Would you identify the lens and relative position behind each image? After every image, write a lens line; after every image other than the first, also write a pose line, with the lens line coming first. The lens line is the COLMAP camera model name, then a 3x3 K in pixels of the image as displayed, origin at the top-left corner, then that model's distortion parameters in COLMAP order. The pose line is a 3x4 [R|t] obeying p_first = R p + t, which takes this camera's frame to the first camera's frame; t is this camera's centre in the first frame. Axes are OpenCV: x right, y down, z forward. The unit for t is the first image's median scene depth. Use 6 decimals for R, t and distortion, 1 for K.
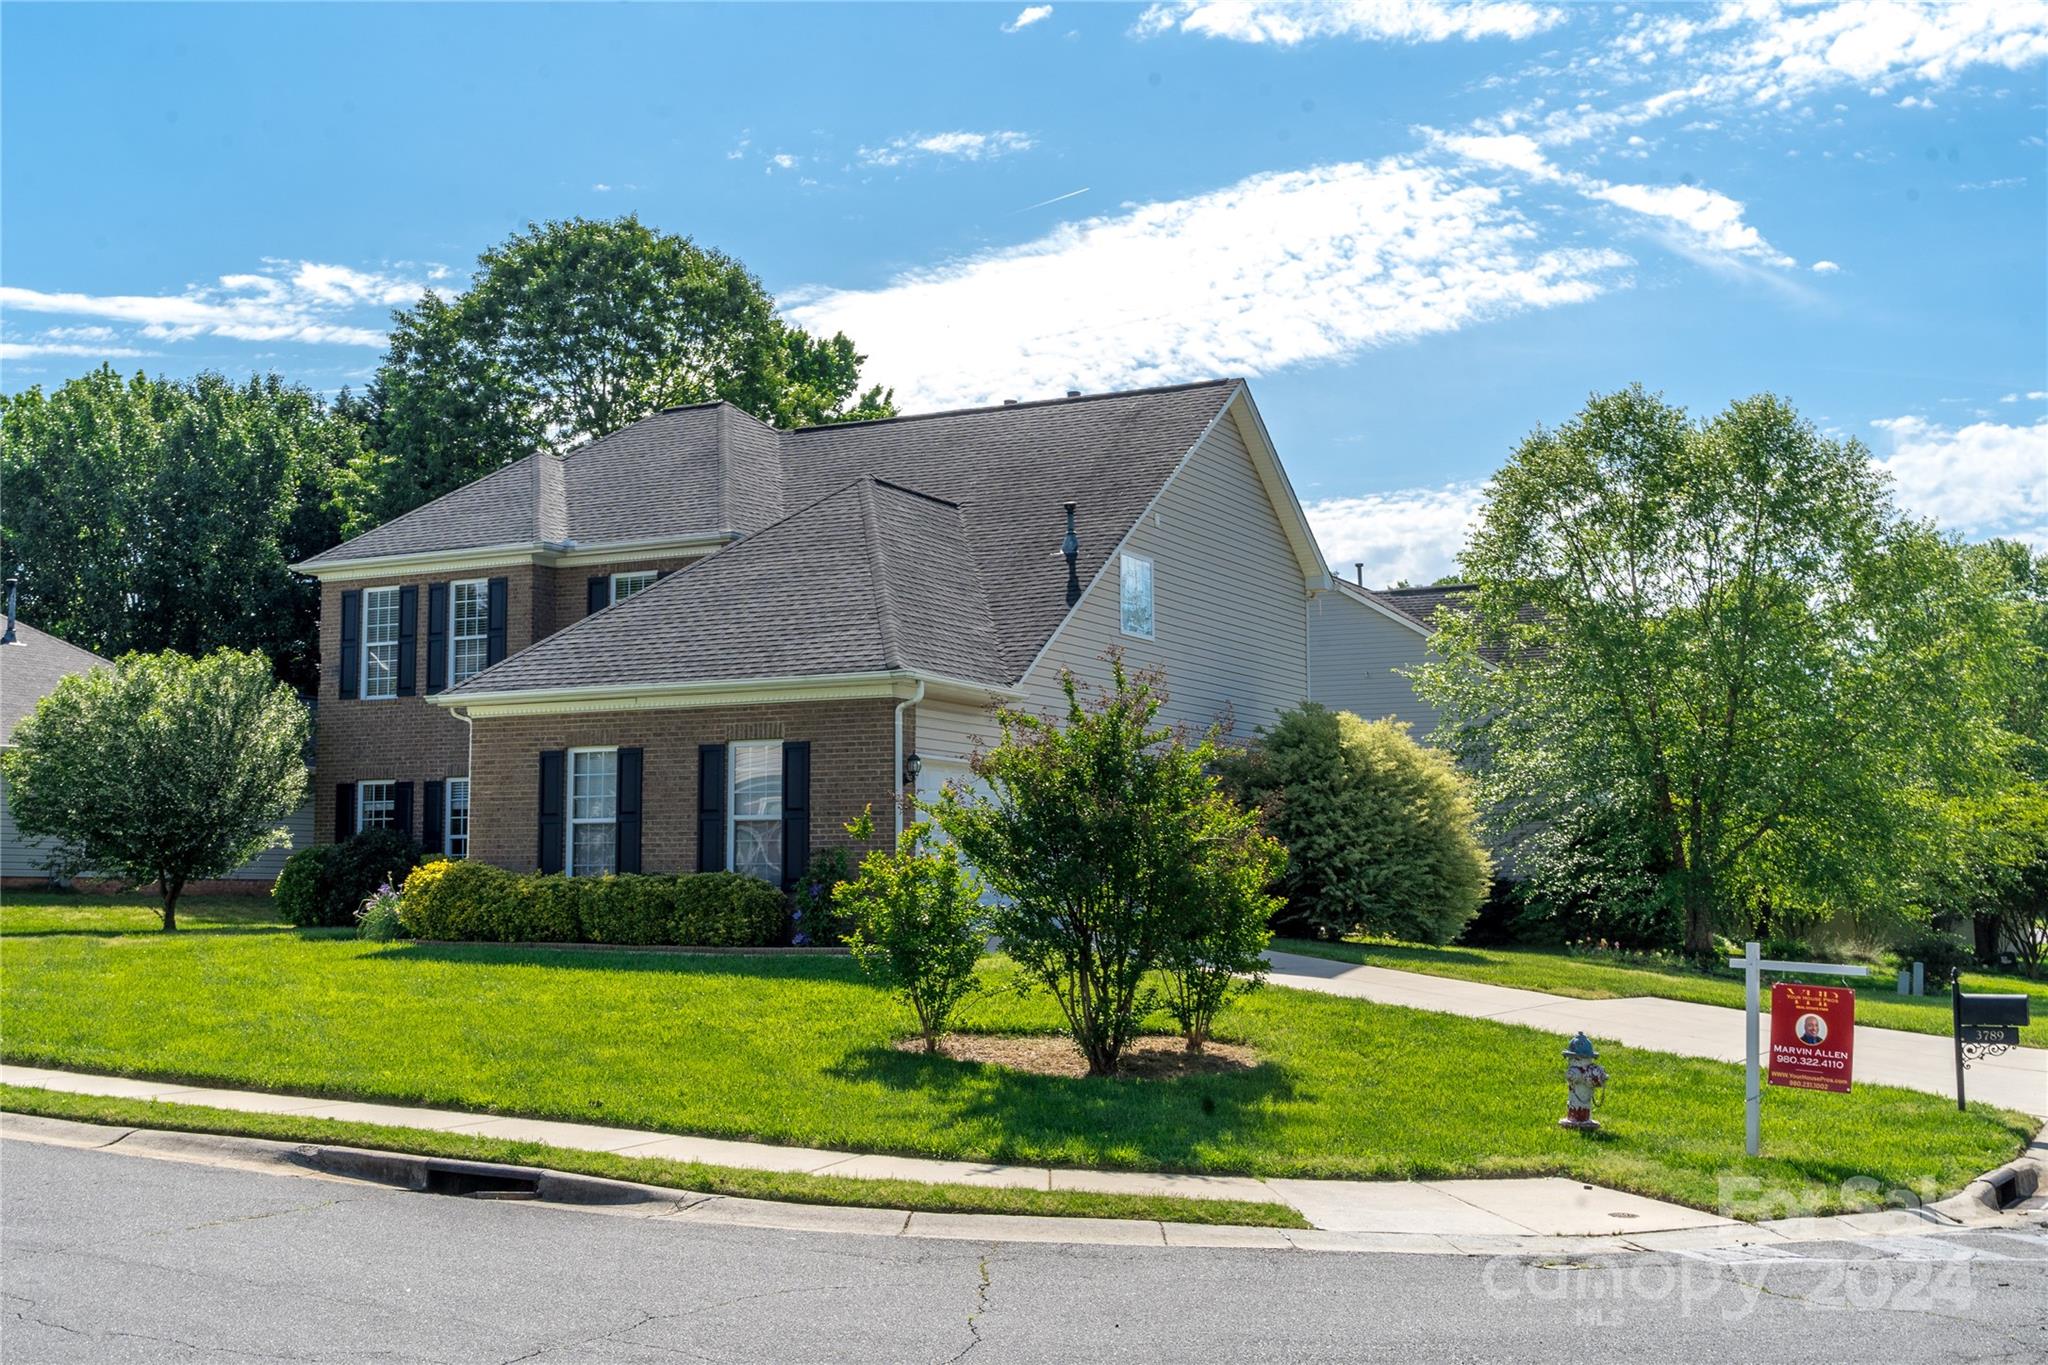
lens RADIAL K [[2239.1, 0, 1024.0], [0, 2239.1, 682.5], [0, 0, 1]] dist [0.013347, 0.009909]
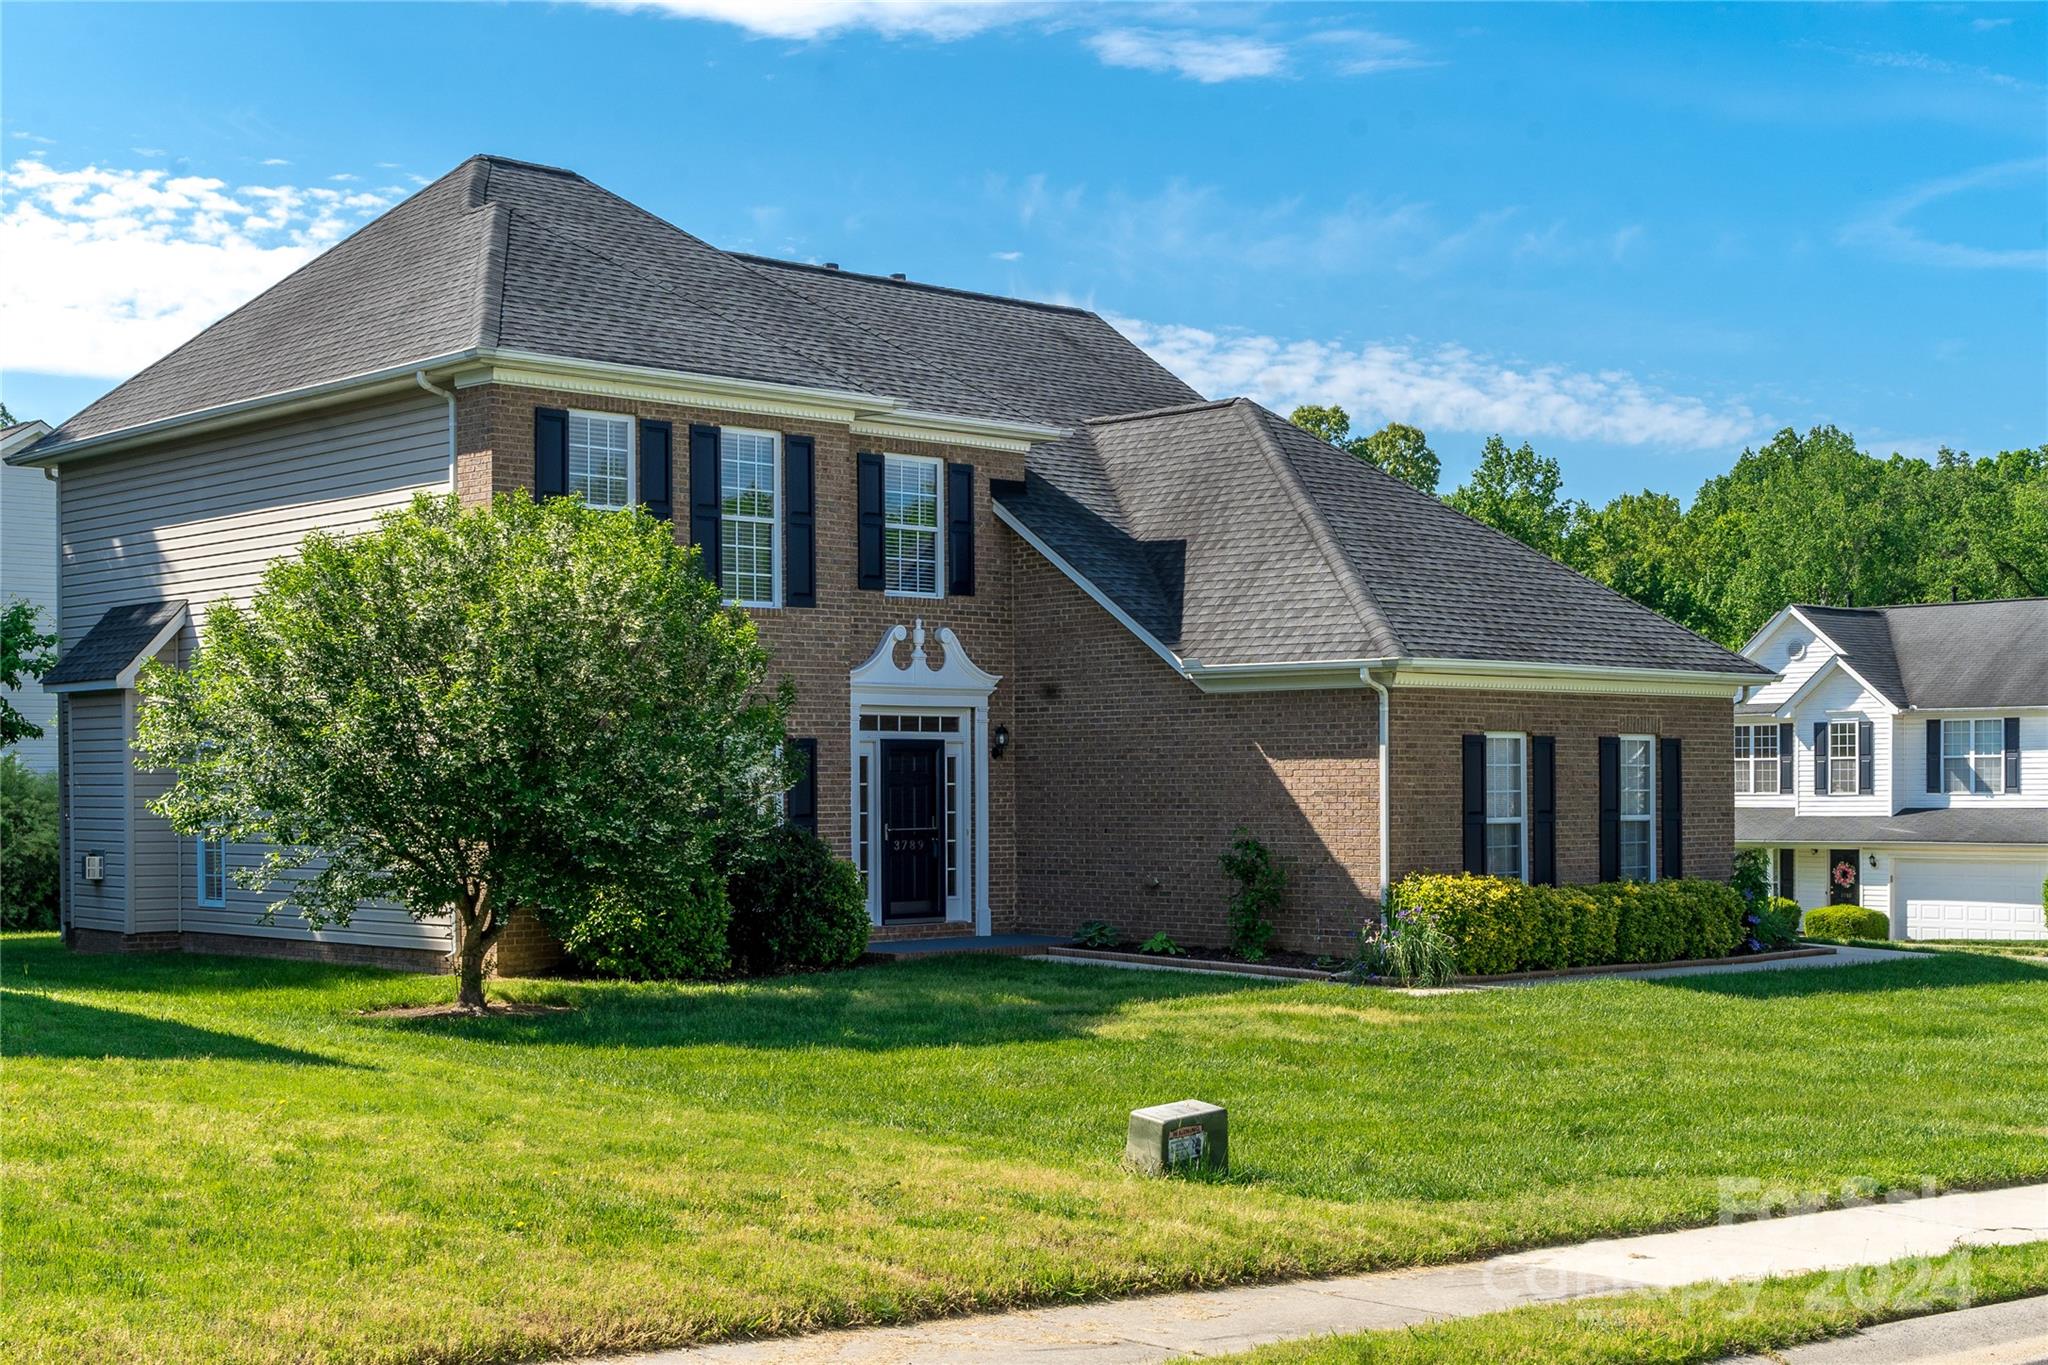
lens RADIAL K [[2619.8, 0, 1024.0], [0, 2619.8, 682.5], [0, 0, 1]] dist [-0.062892, -0.019949]
pose [[0.335979, 0.037266, 0.941132, -1.175082], [-0.085022, 0.996338, -0.009099, 0.034559], [-0.938024, -0.076959, 0.337917, 0.842841]]
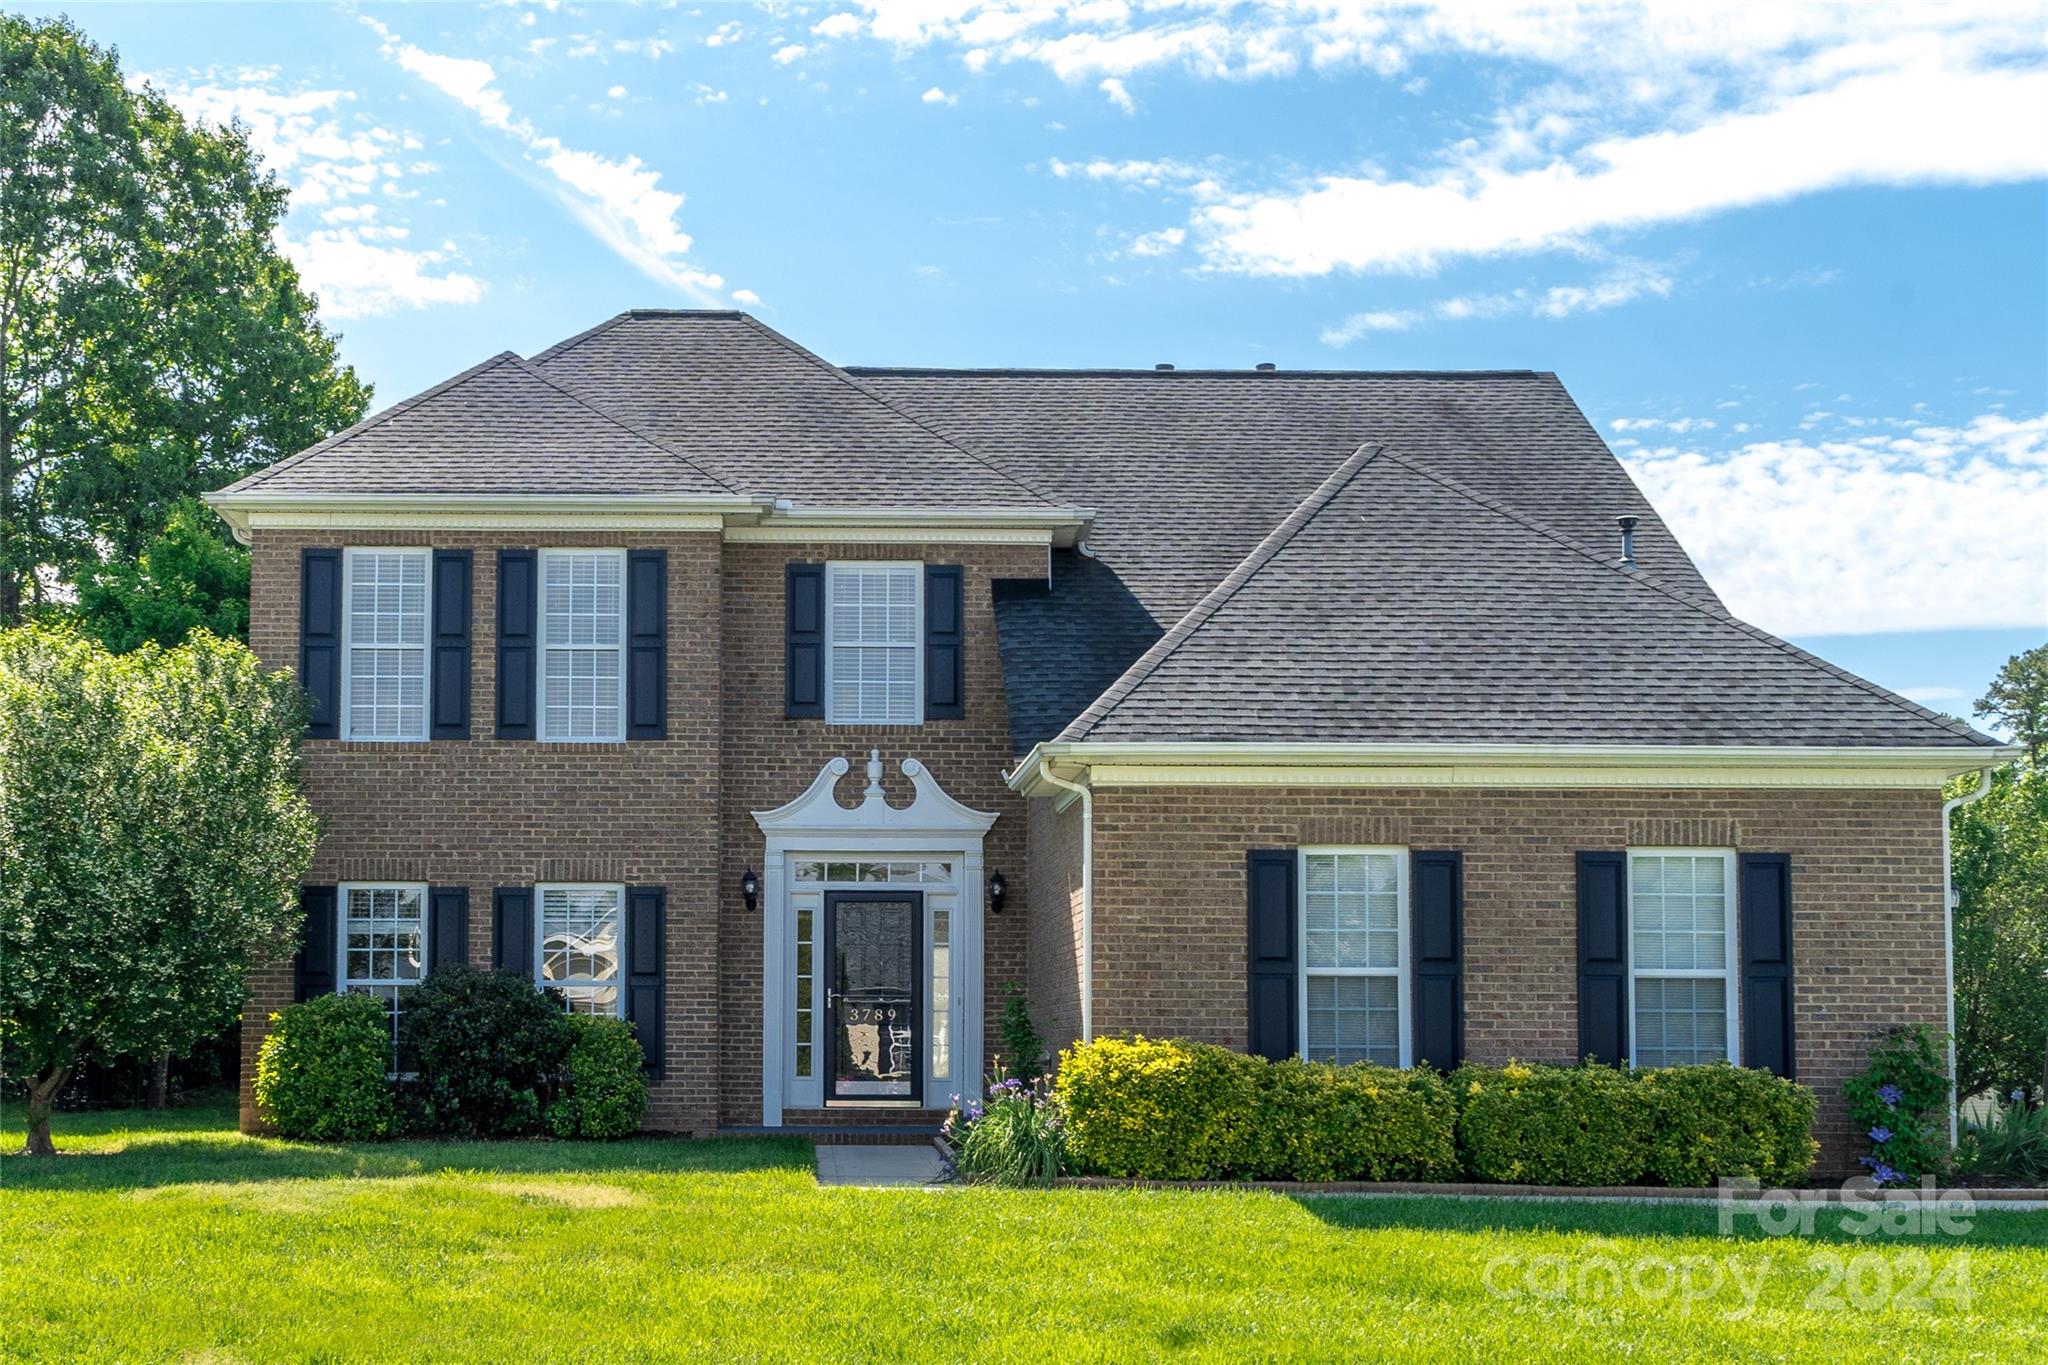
lens RADIAL K [[2686.1, 0, 1024.0], [0, 2686.1, 682.5], [0, 0, 1]] dist [0.001395, 0.018925]
pose [[0.884569, 0.070536, 0.461046, -0.601471], [-0.049754, 0.997128, -0.057093, 0.030623], [-0.463749, 0.027564, 0.885538, 0.411947]]
